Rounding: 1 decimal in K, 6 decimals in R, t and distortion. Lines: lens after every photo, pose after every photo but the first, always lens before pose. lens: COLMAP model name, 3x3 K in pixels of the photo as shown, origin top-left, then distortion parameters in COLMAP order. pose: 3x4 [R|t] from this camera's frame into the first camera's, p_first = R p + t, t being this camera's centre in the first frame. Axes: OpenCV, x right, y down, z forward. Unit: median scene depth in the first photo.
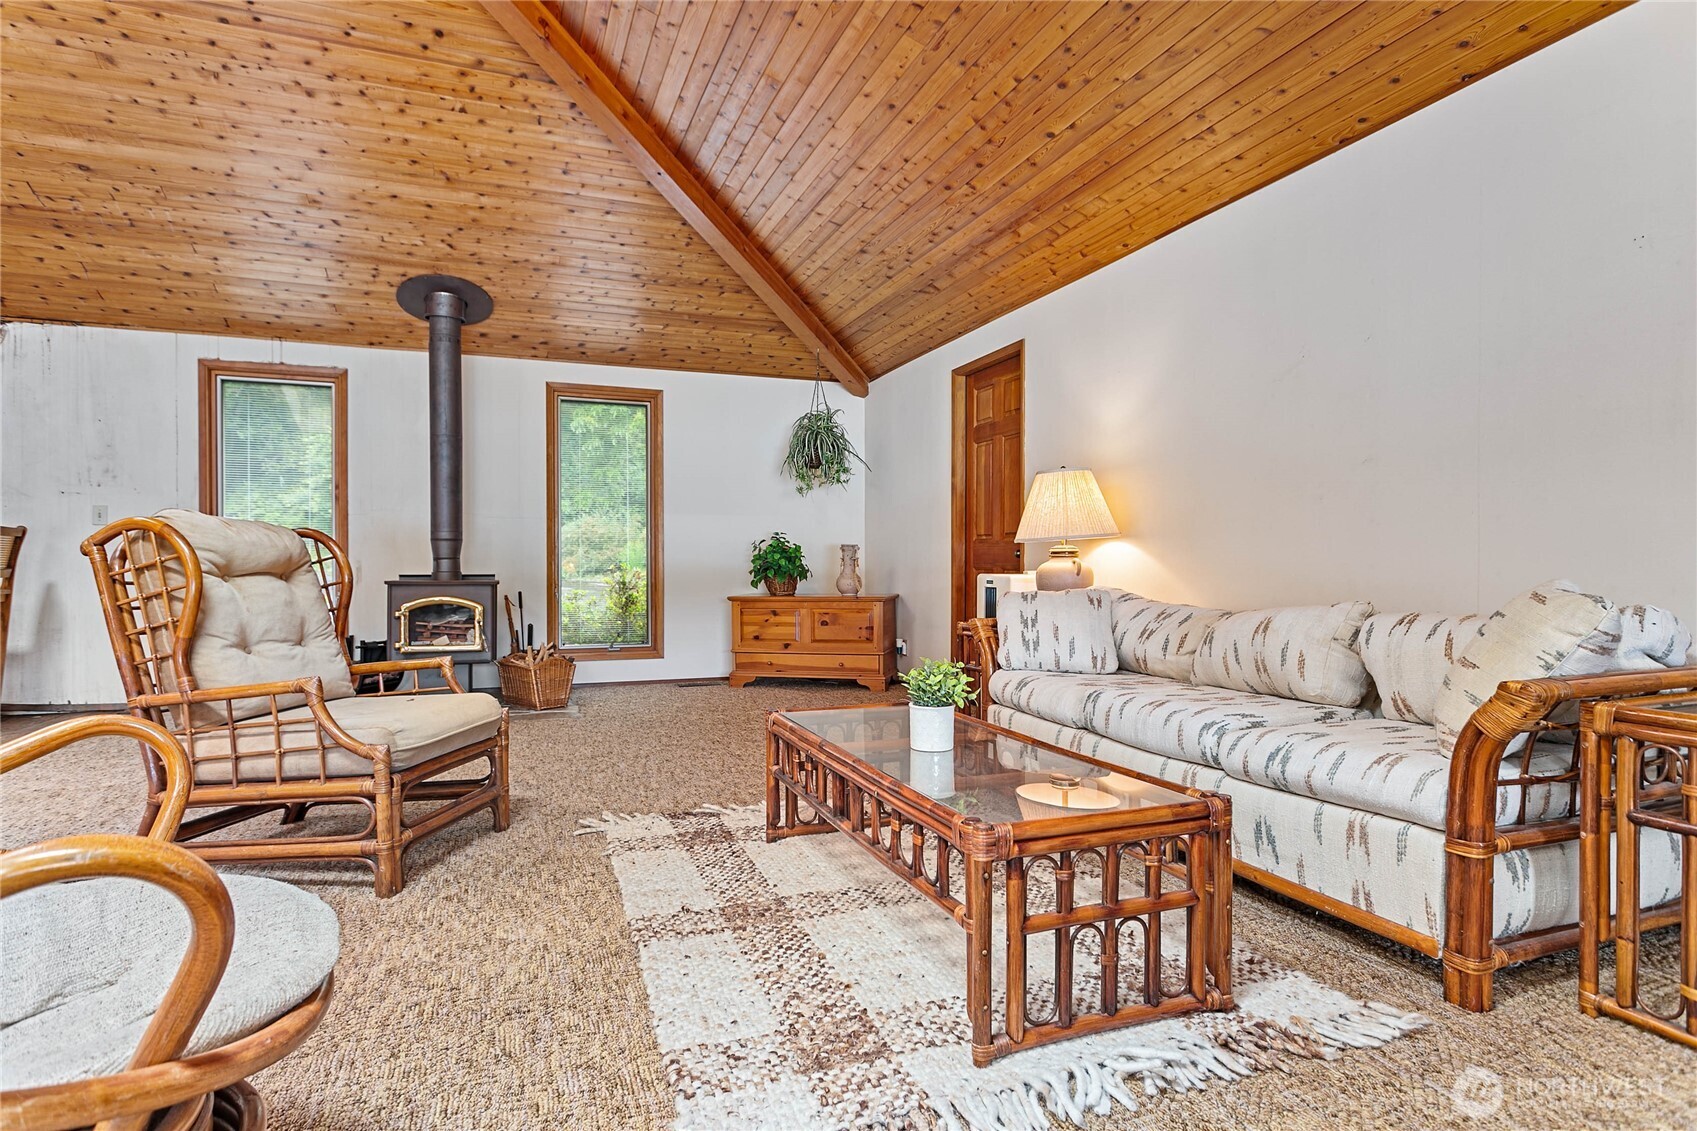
lens RADIAL K [[905.4, 0, 848.5], [0, 905.4, 565.5], [0, 0, 1]] dist [0.004494, 0.000957]
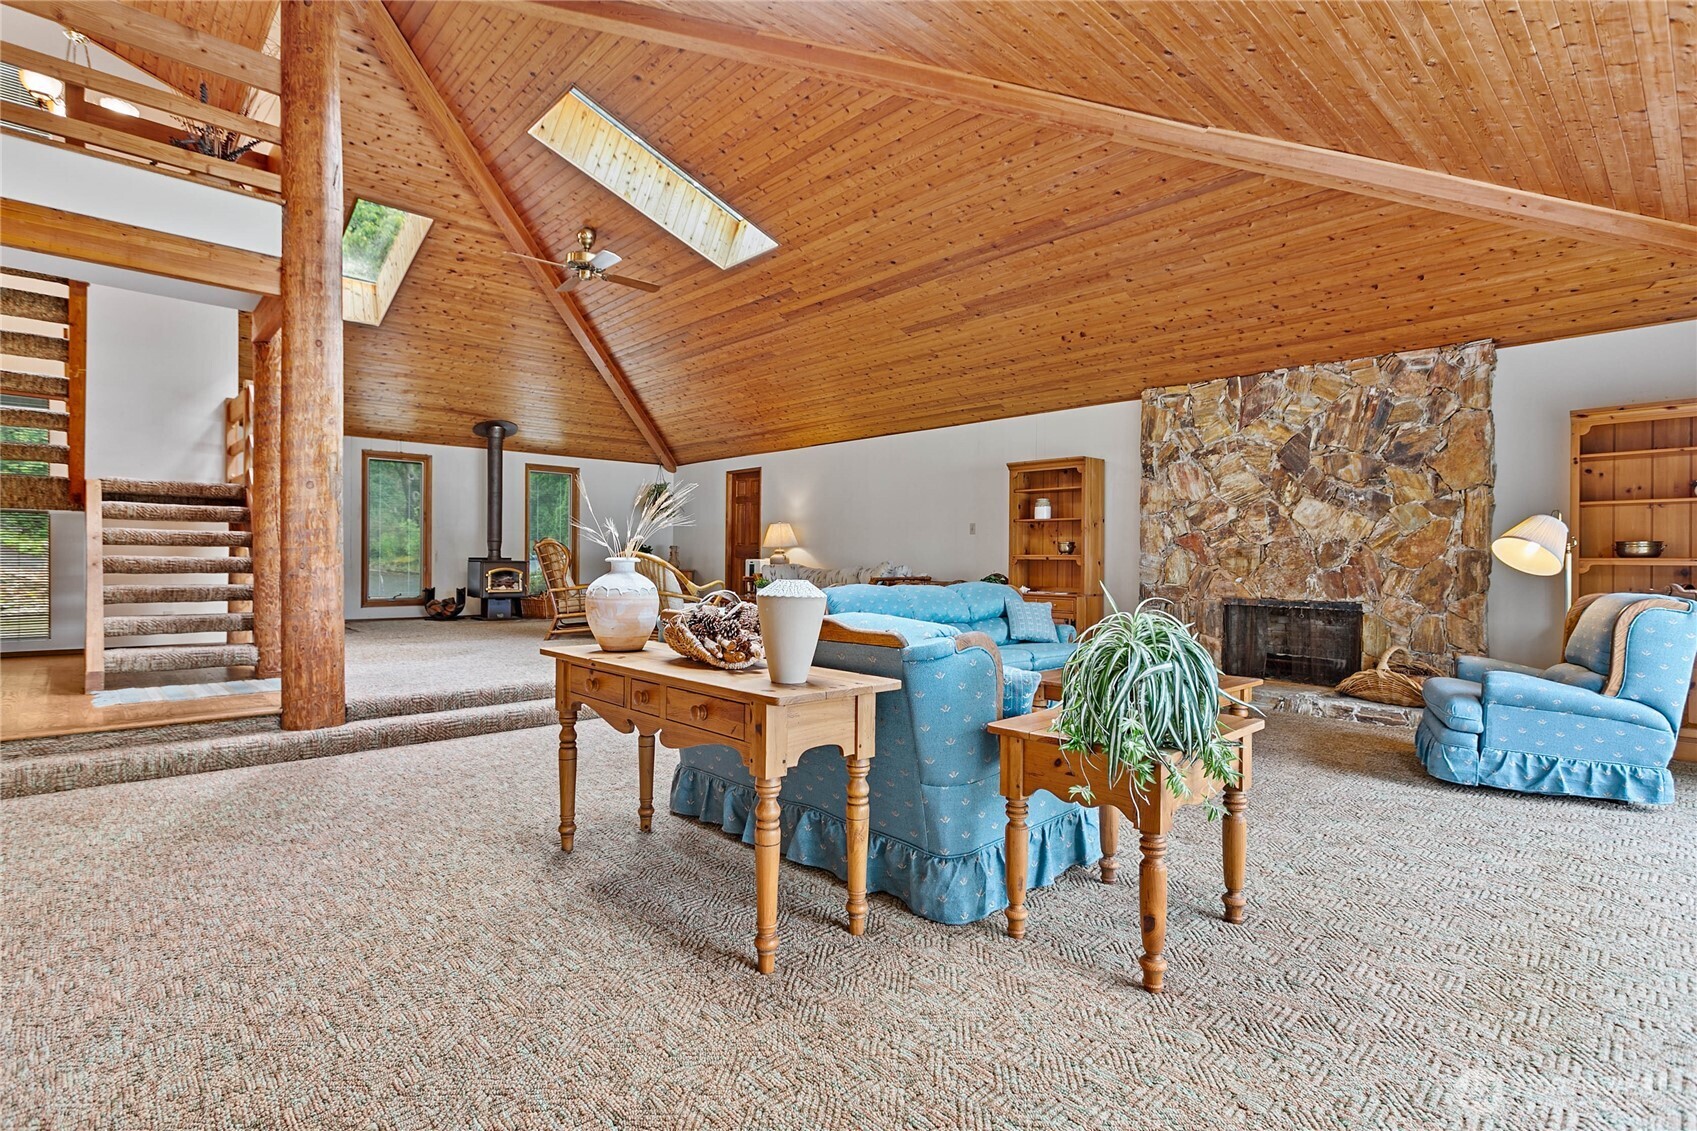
lens RADIAL K [[821.2, 0, 844.8], [0, 821.2, 564.3], [0, 0, 1]] dist [0.001465, 0.002527]
pose [[0.928536, 0.006737, 0.371180, -0.401158], [-0.010352, 0.999916, 0.007749, 0.002263], [-0.371097, -0.011038, 0.928528, -1.113455]]
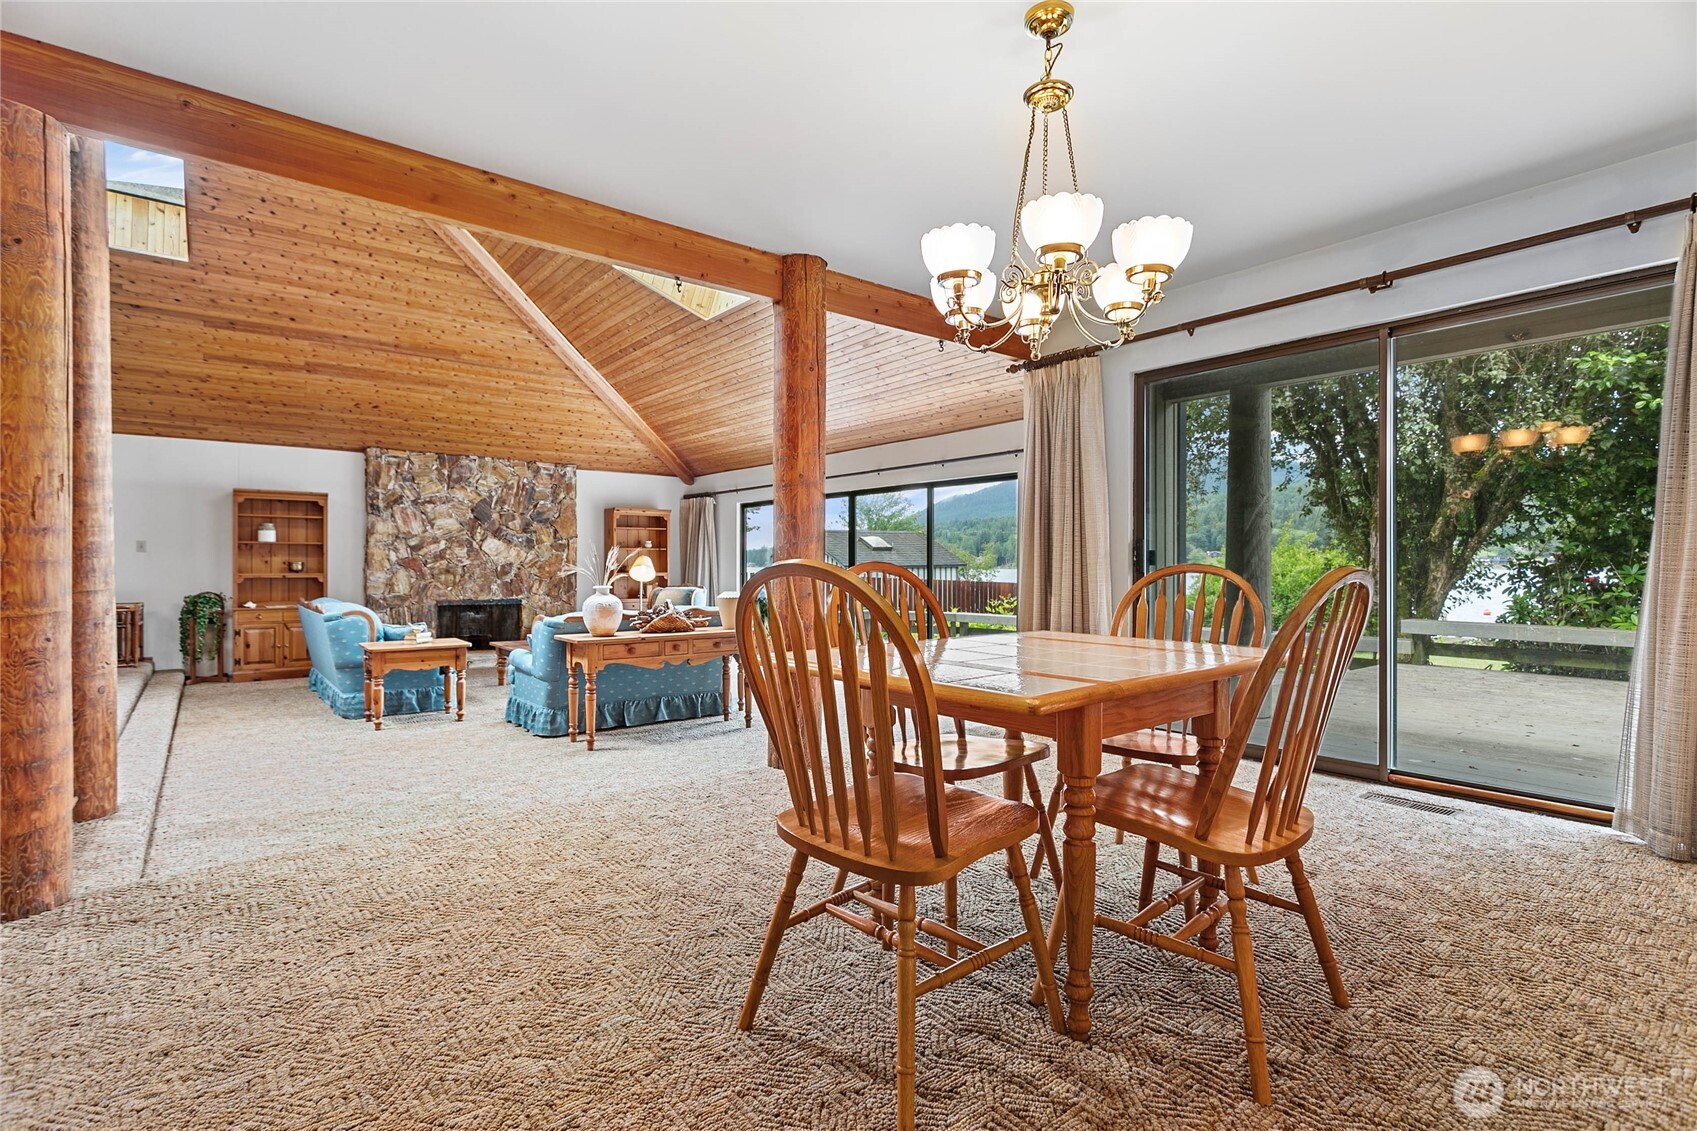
lens RADIAL K [[803.9, 0, 844.9], [0, 803.9, 569.1], [0, 0, 1]] dist [0.001435, 0.000427]
pose [[-0.290357, -0.002187, 0.956916, -1.391697], [-0.002128, 0.999996, 0.001639, -0.020067], [-0.956916, -0.001560, -0.290360, -0.532546]]
